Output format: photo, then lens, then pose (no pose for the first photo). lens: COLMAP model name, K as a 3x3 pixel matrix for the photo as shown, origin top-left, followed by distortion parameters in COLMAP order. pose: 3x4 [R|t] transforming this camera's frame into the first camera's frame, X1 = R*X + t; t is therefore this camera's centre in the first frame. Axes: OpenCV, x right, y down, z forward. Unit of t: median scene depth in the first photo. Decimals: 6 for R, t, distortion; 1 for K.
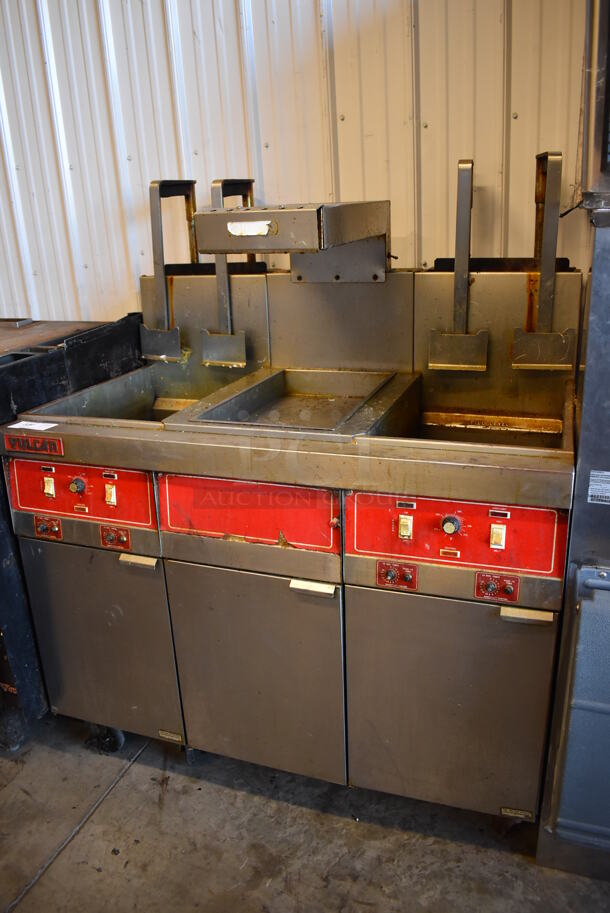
lens RADIAL K [[706.5, 0, 303.9], [0, 706.5, 455.1], [0, 0, 1]] dist [-0.102310, 0.017768]
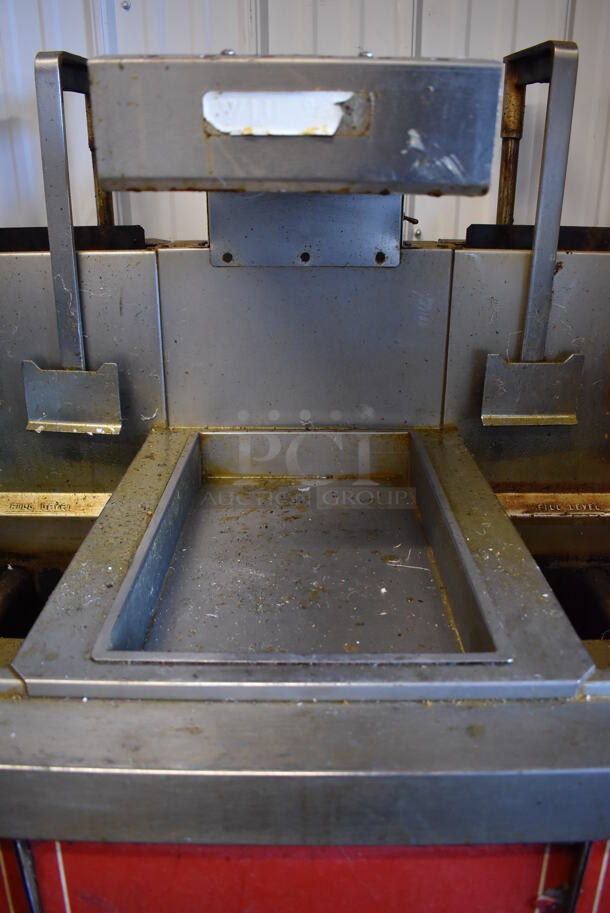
lens RADIAL K [[706.5, 0, 303.0], [0, 706.5, 454.3], [0, 0, 1]] dist [-0.102310, 0.017768]
pose [[0.939946, -0.085718, 0.330383, -0.145525], [0.073411, 0.996069, 0.049575, -0.140484], [-0.333334, -0.022344, 0.942544, 0.535265]]
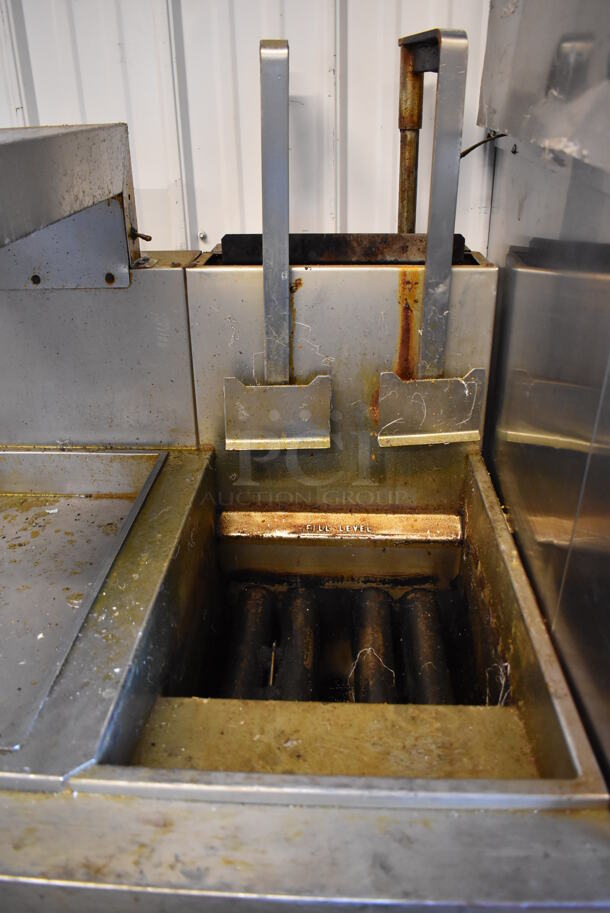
lens RADIAL K [[706.5, 0, 301.9], [0, 706.5, 454.2], [0, 0, 1]] dist [-0.102310, 0.017768]
pose [[0.955729, -0.104056, 0.275235, 0.085026], [0.071024, 0.989306, 0.127395, -0.187572], [-0.285548, -0.102207, 0.952899, 0.477752]]
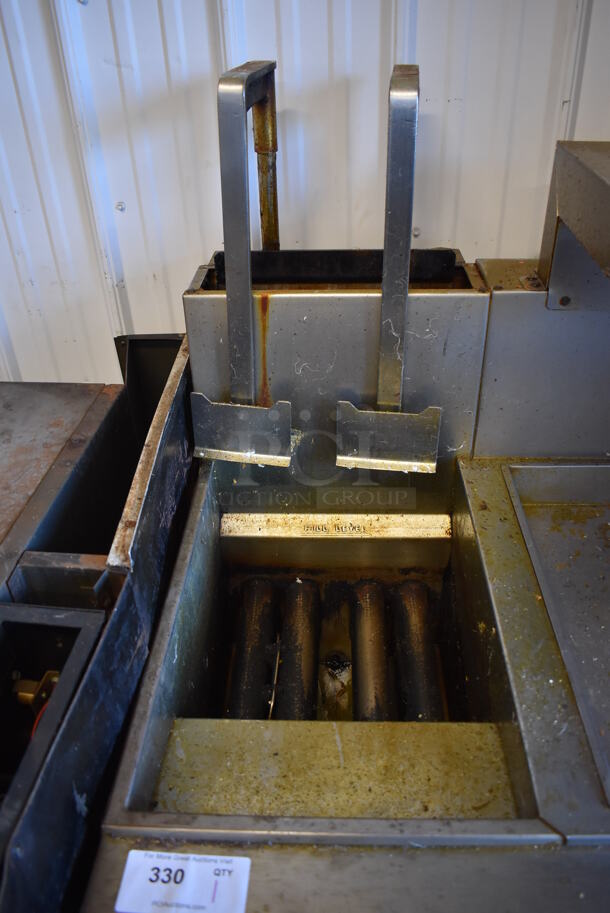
lens RADIAL K [[706.5, 0, 298.0], [0, 706.5, 455.4], [0, 0, 1]] dist [-0.102310, 0.017768]
pose [[0.955848, -0.157487, 0.248099, -0.344337], [0.091307, 0.961646, 0.258652, -0.312454], [-0.279318, -0.224579, 0.933566, 0.621899]]
